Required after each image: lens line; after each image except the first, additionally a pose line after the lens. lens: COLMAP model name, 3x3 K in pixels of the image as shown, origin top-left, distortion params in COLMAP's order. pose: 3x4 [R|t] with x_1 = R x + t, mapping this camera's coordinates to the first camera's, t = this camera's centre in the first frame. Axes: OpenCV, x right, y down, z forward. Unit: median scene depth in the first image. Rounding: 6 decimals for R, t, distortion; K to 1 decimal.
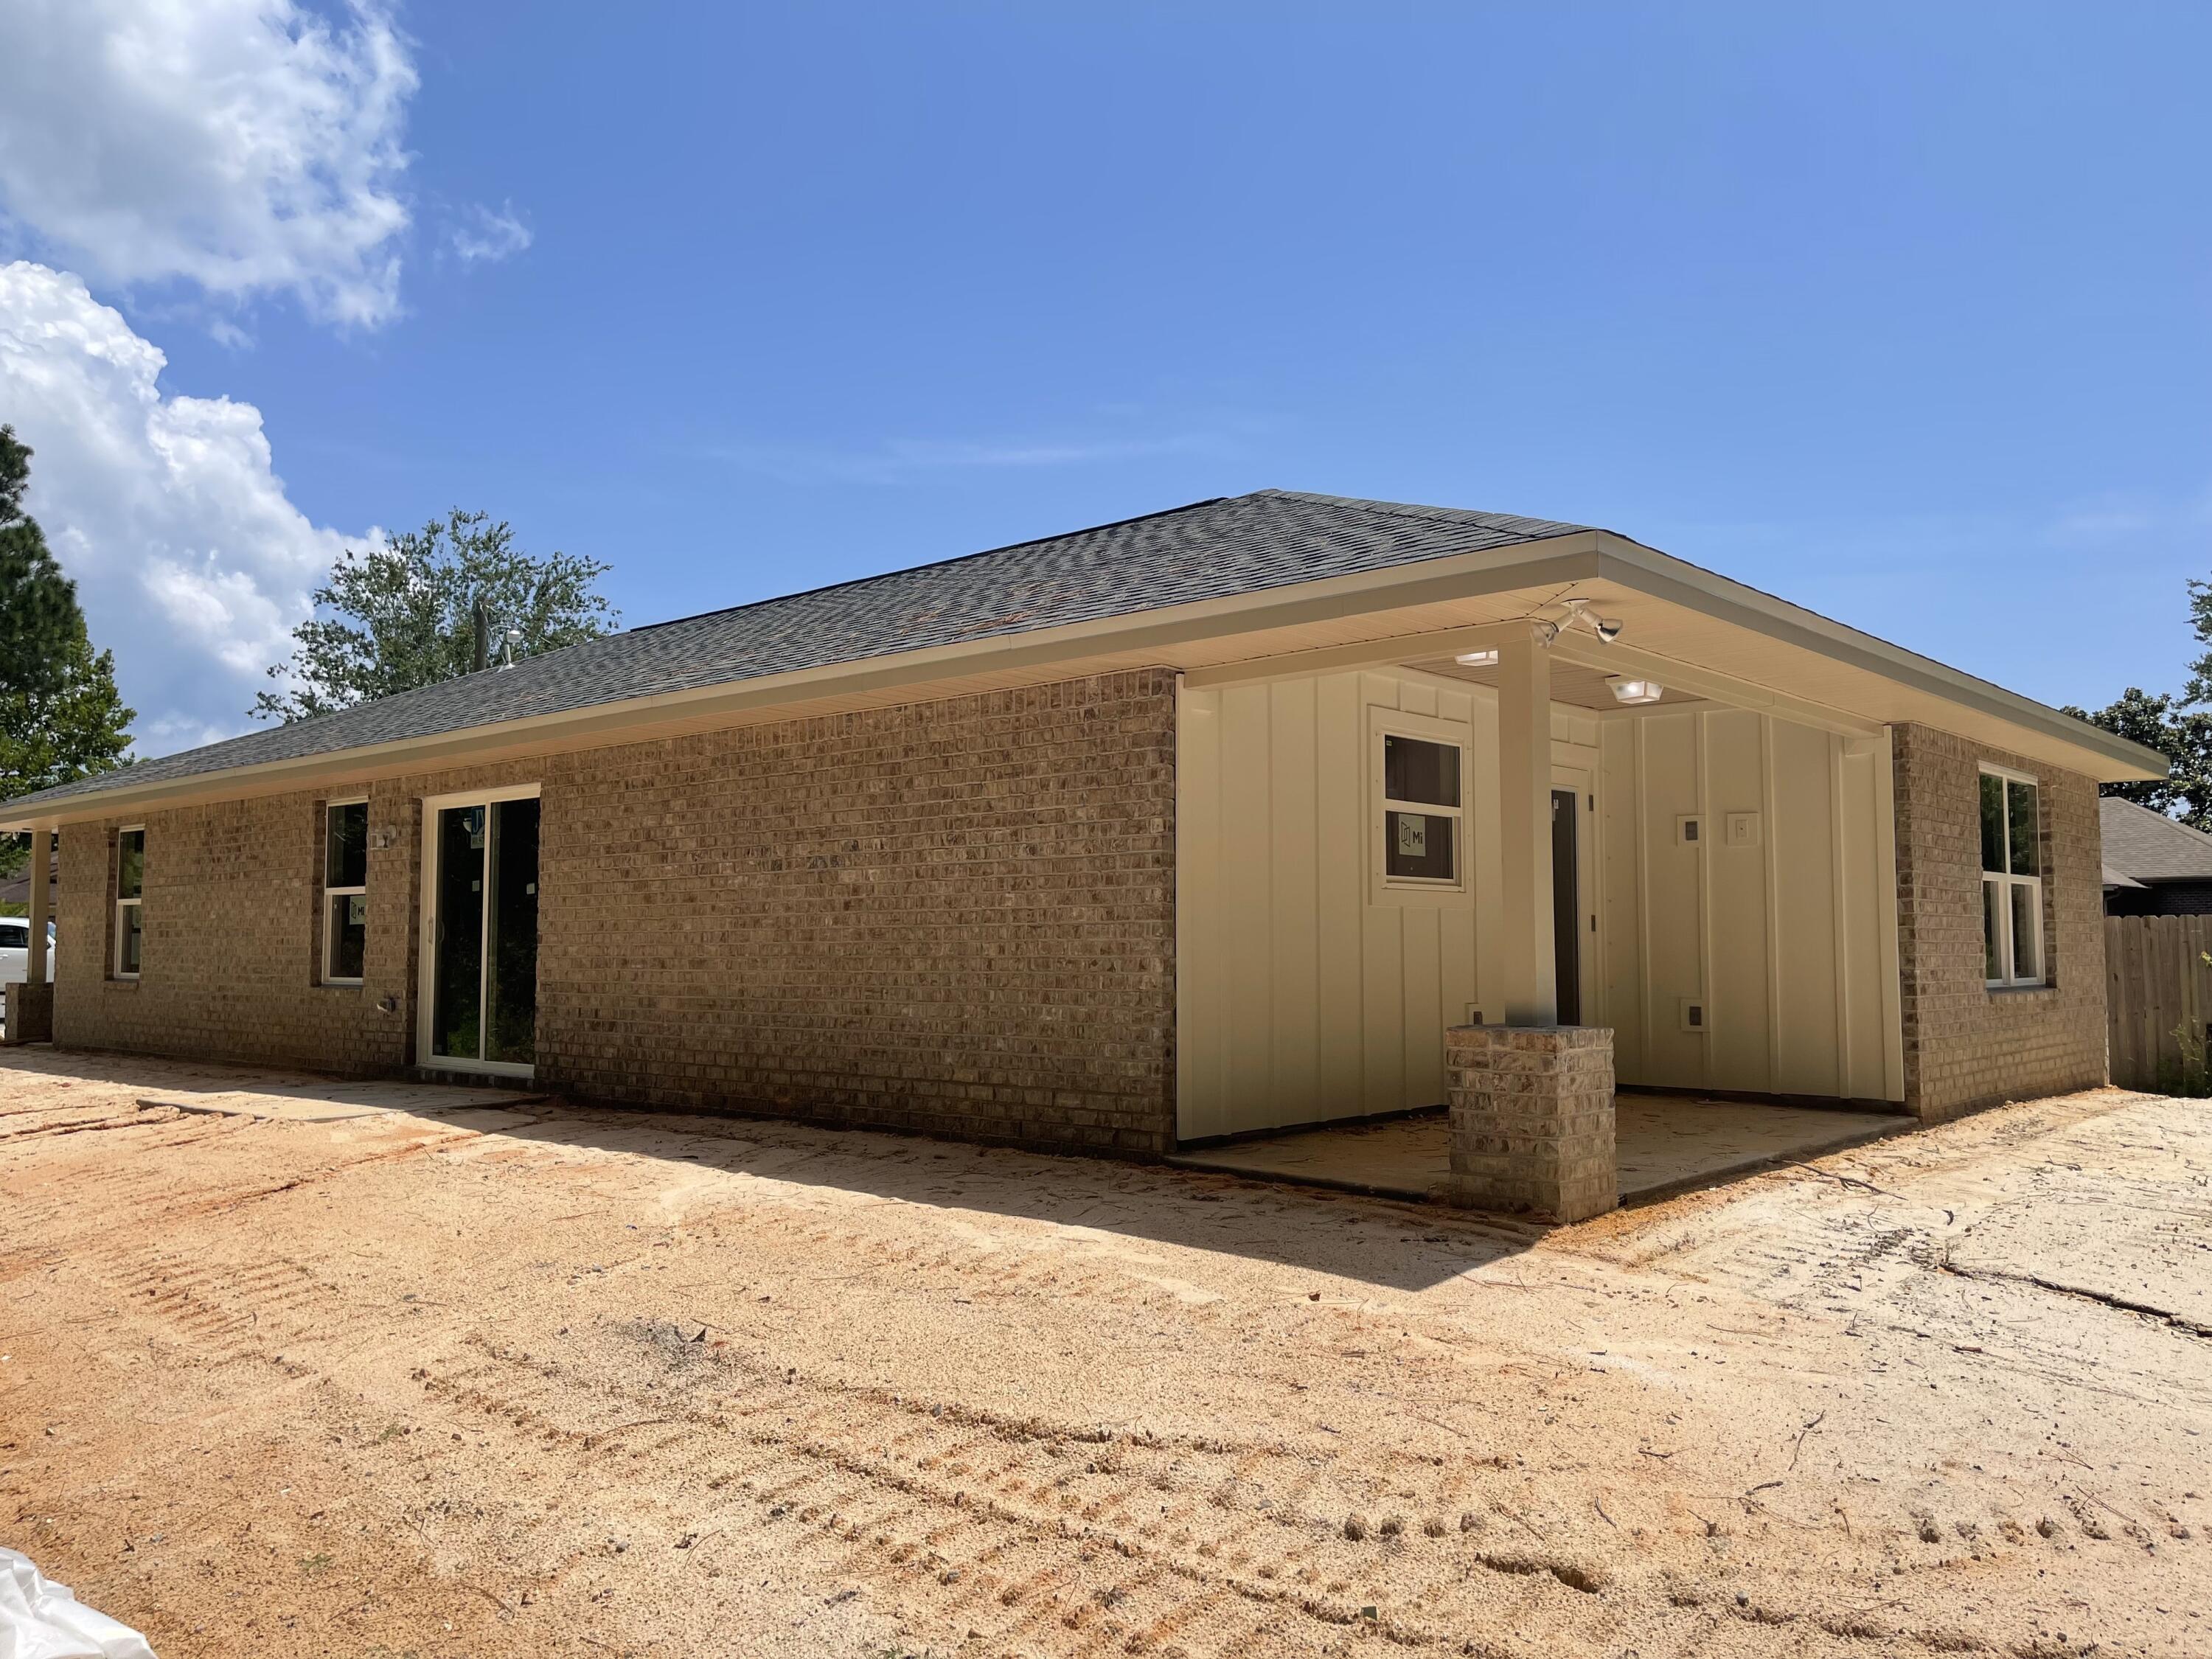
lens RADIAL K [[1652.5, 0, 1106.0], [0, 1652.5, 829.5], [0, 0, 1]] dist [0.065506, -0.075057]
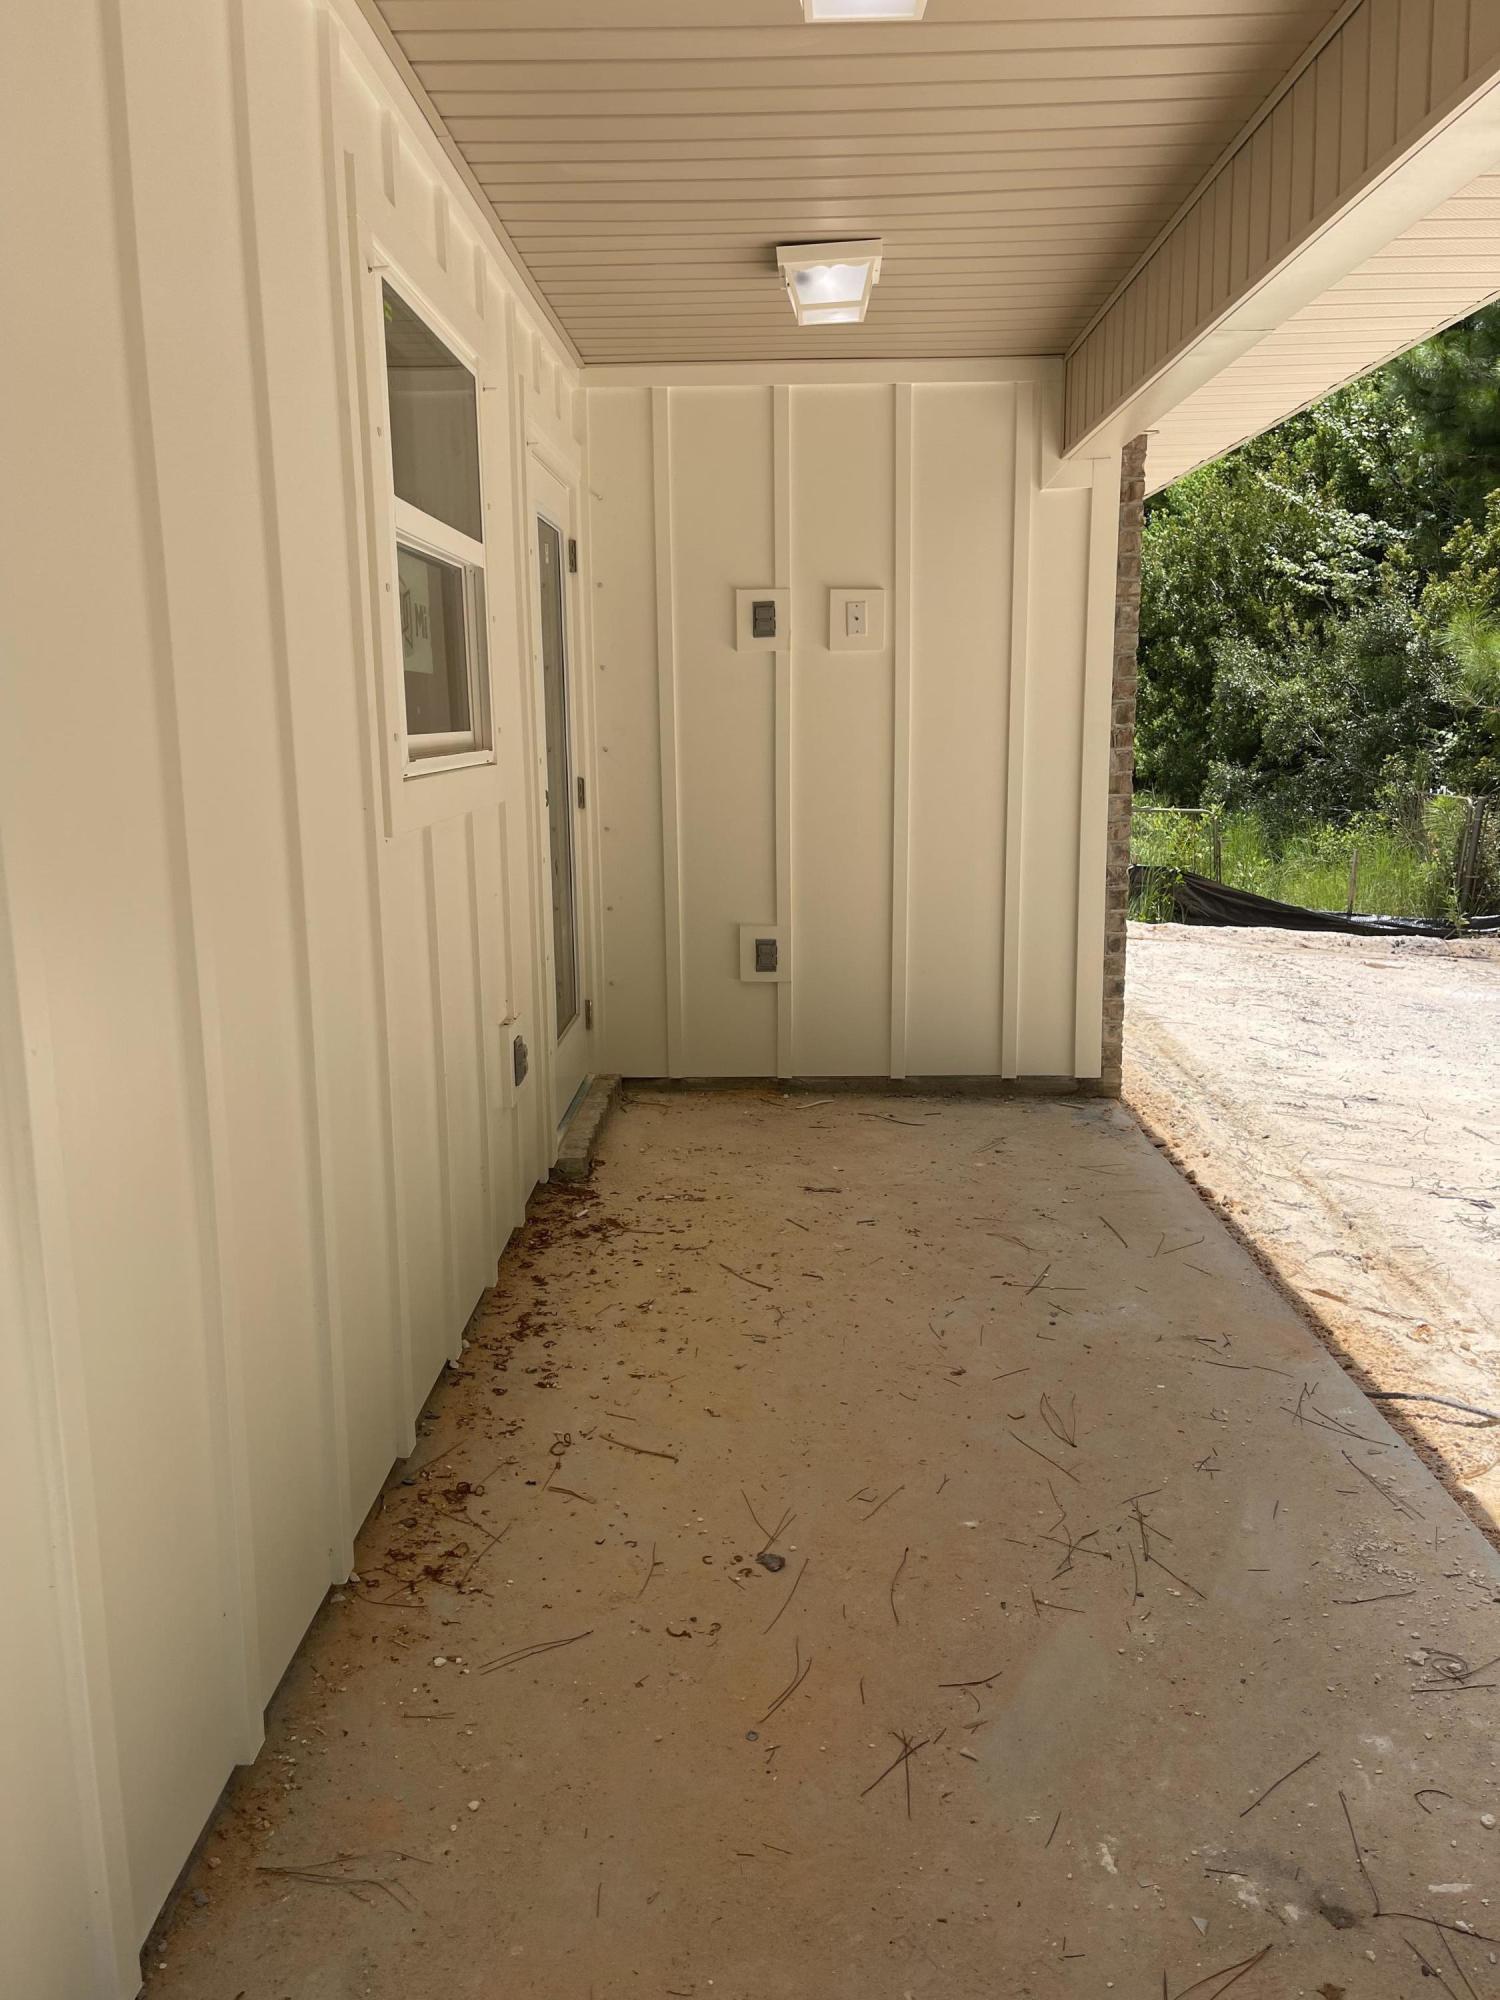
lens RADIAL K [[1494.1, 0, 750.0], [0, 1494.1, 1000.0], [0, 0, 1]] dist [0.065506, -0.075057]
pose [[0.753330, -0.132179, 0.644223, 0.018391], [-0.037887, 0.969243, 0.243170, 0.002483], [-0.656551, -0.207595, 0.725152, 0.650312]]
